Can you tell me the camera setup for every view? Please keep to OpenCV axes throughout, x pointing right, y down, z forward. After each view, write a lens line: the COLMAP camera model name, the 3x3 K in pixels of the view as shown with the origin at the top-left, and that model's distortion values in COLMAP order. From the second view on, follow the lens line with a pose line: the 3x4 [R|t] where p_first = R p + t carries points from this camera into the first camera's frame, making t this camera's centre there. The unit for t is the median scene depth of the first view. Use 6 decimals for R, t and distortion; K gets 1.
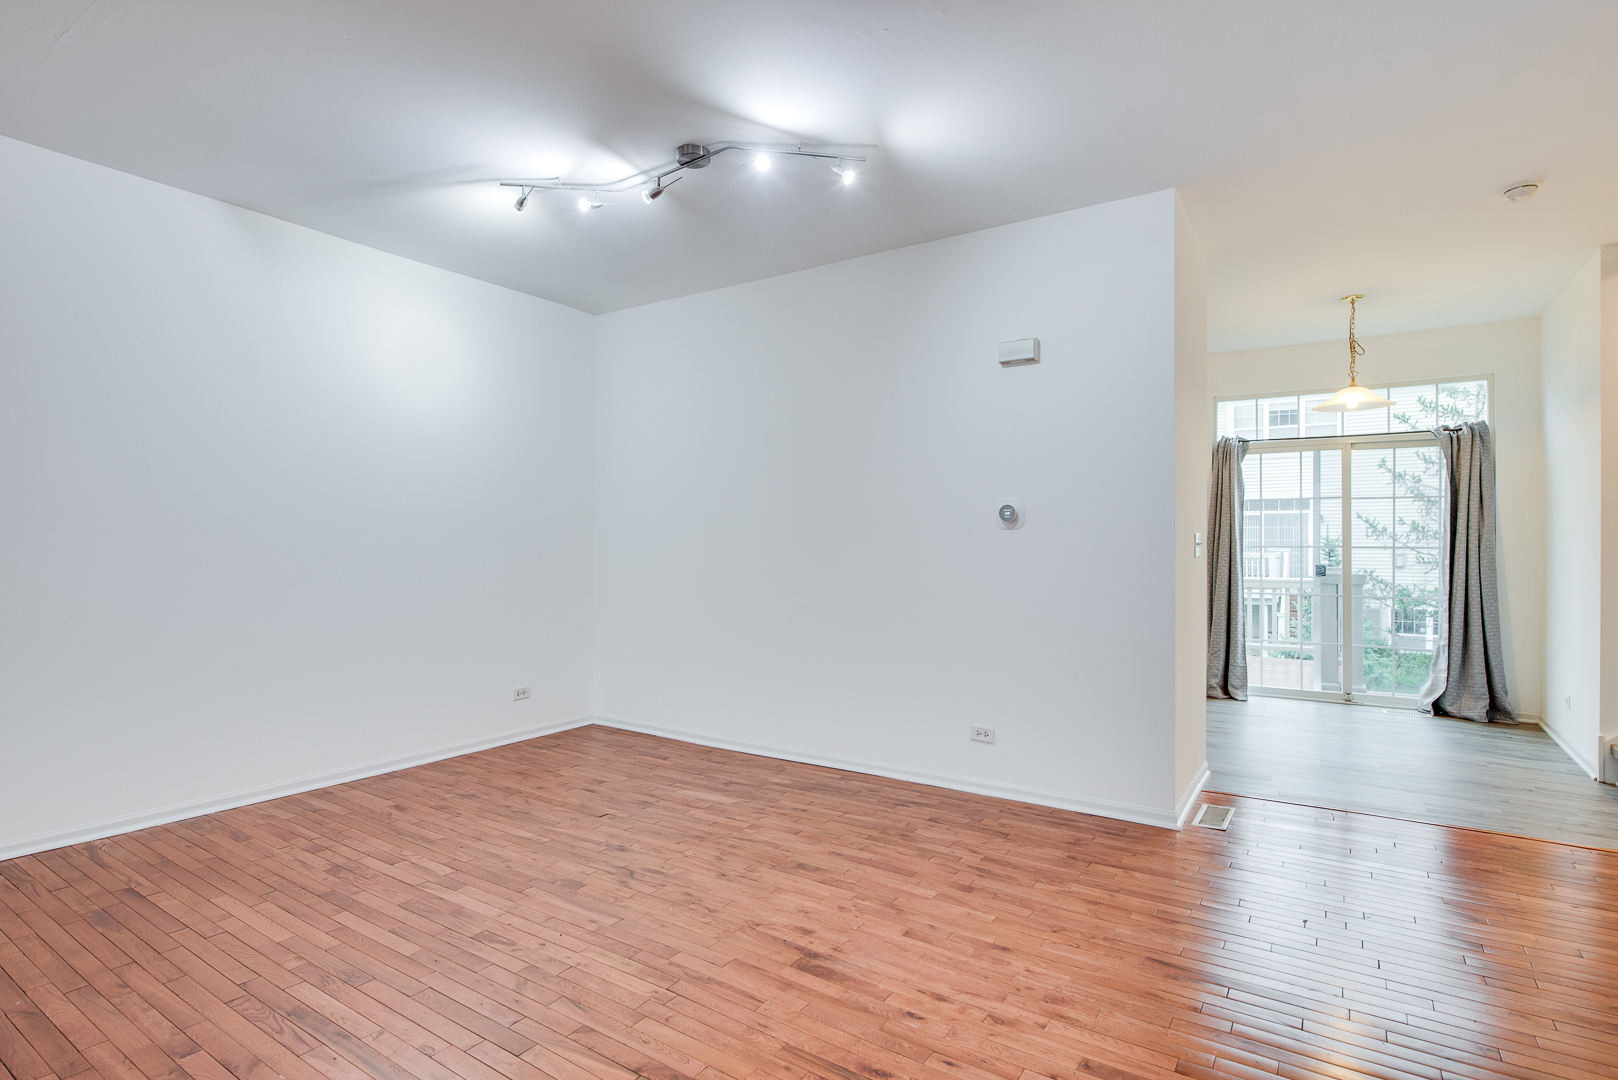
lens RADIAL K [[801.1, 0, 814.8], [0, 801.1, 539.4], [0, 0, 1]] dist [-0.008592, -0.001791]
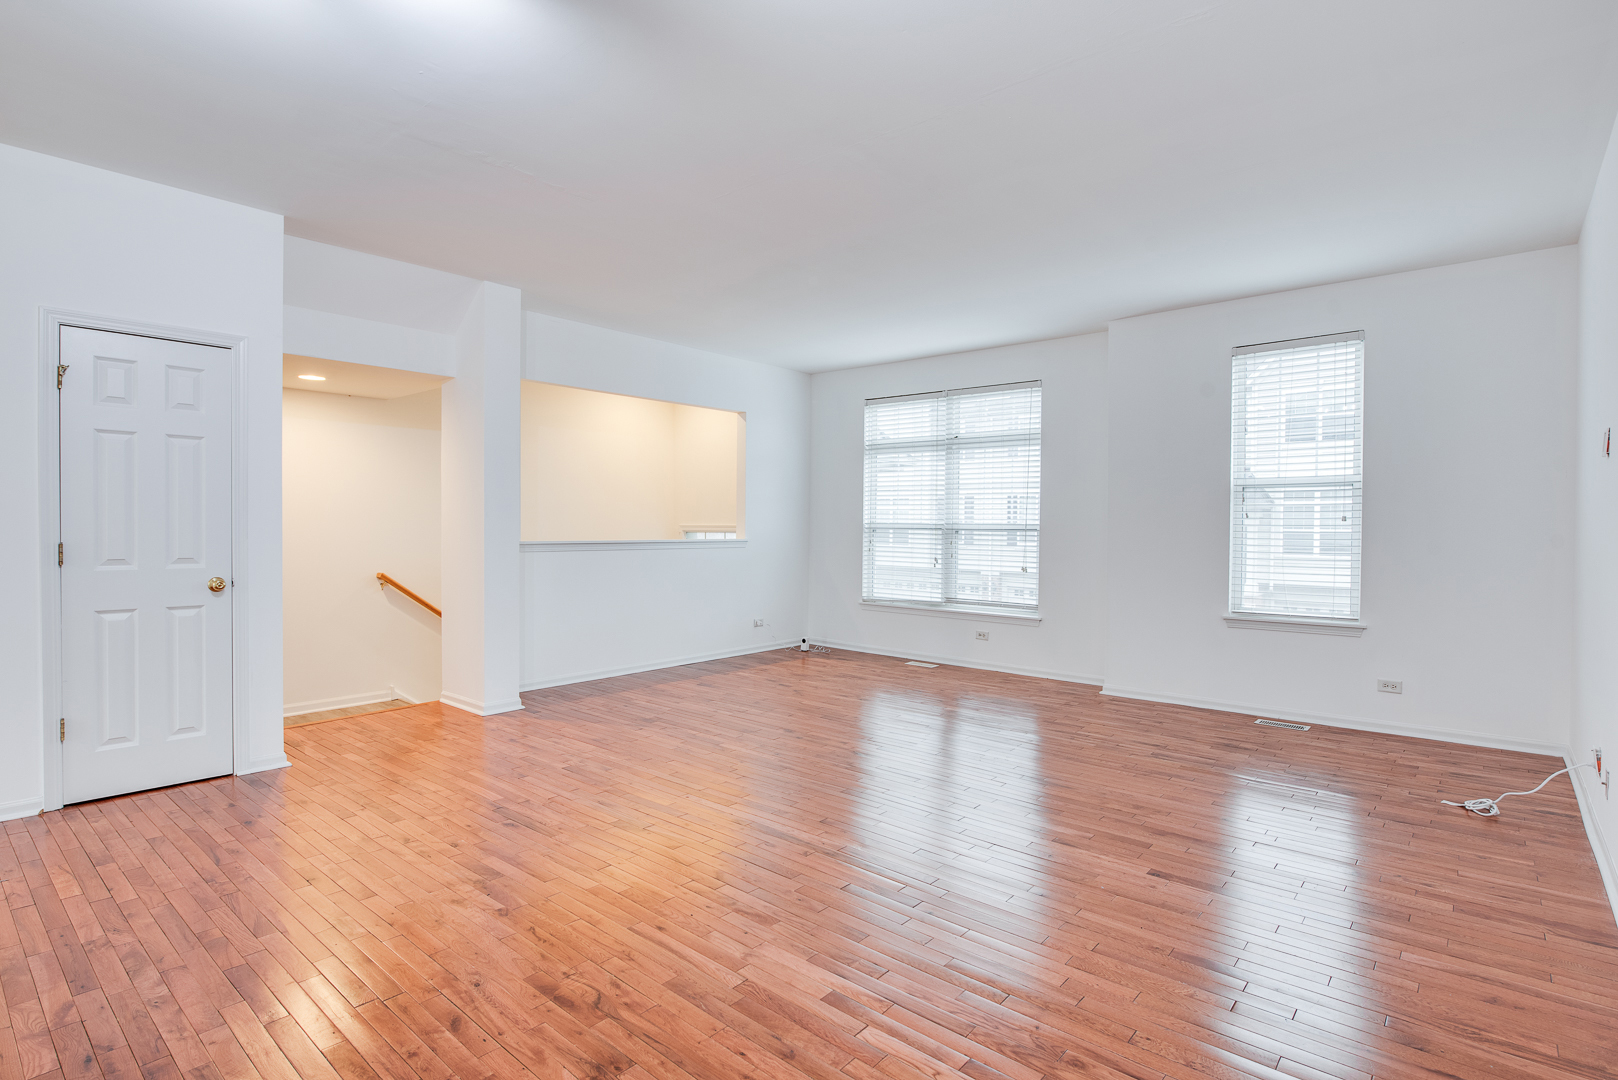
lens RADIAL K [[801.1, 0, 814.8], [0, 801.1, 539.4], [0, 0, 1]] dist [-0.008592, -0.001791]
pose [[-0.992005, -0.010619, 0.125752, -0.371644], [-0.009108, 0.999879, 0.012583, 0.005148], [-0.125871, 0.011337, -0.991982, 1.237896]]
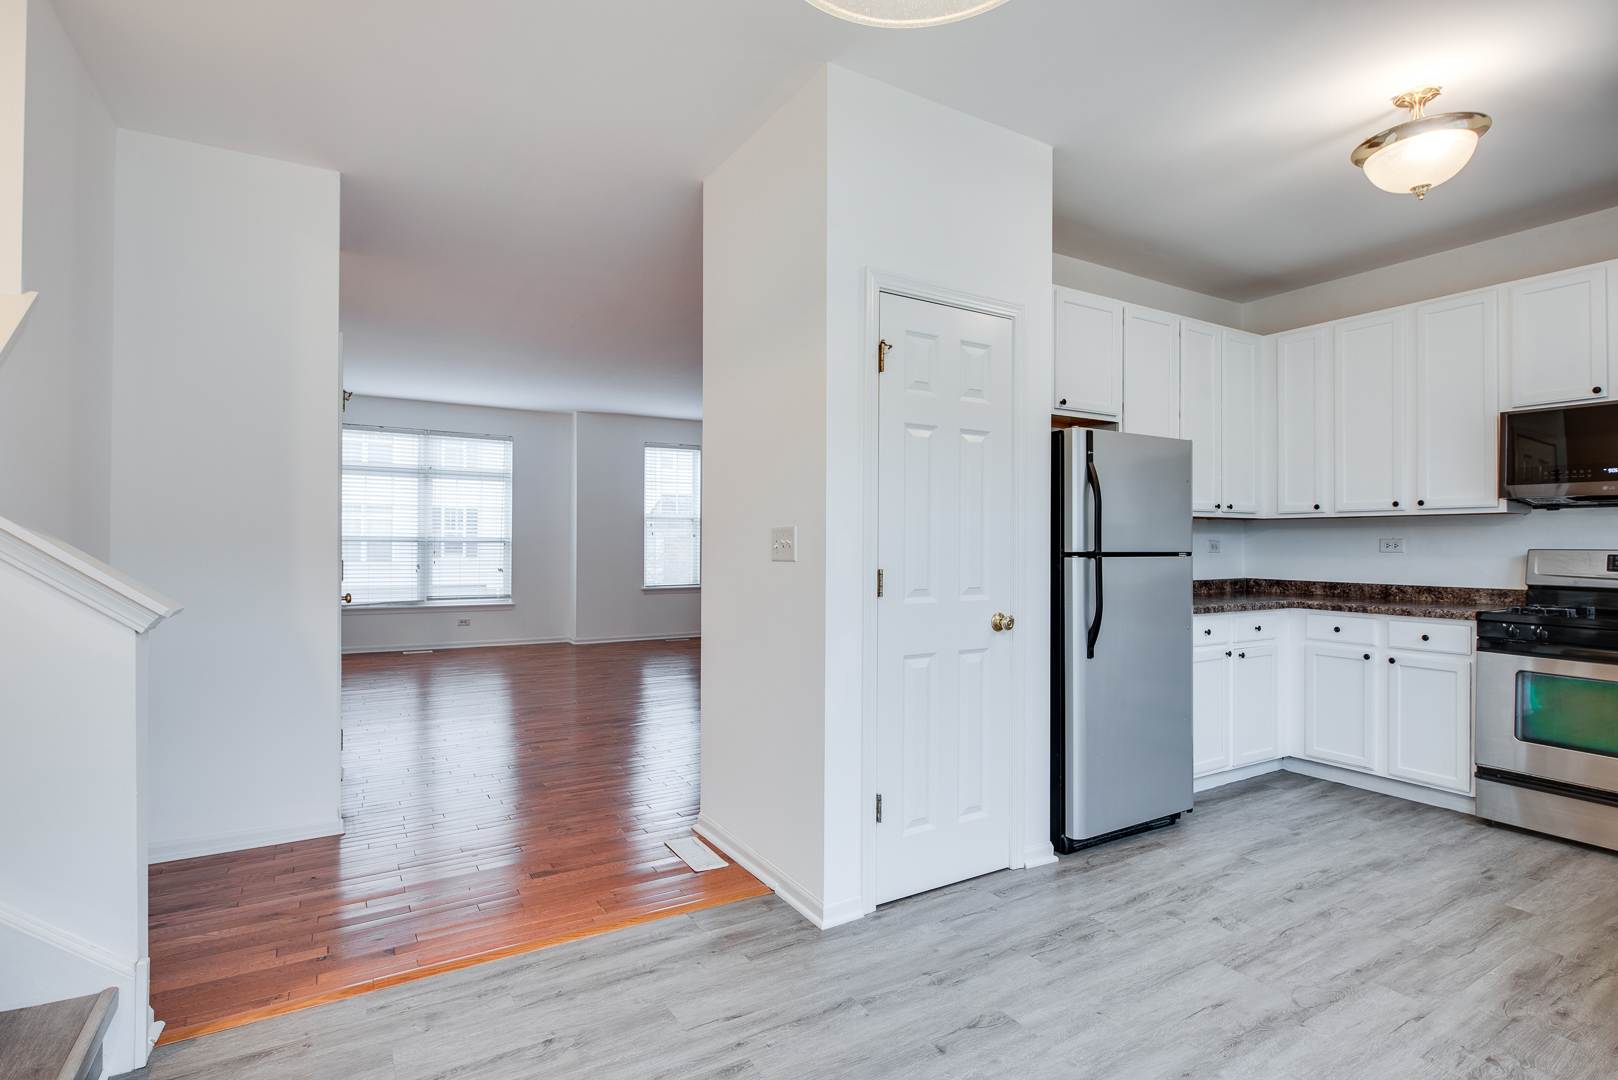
lens RADIAL K [[798.1, 0, 817.0], [0, 798.1, 540.3], [0, 0, 1]] dist [-0.007929, -0.002471]
pose [[-0.427504, -0.006544, -0.903990, 1.114537], [-0.001256, 0.999977, -0.006645, 0.012748], [0.904012, -0.001705, -0.427503, 1.352516]]
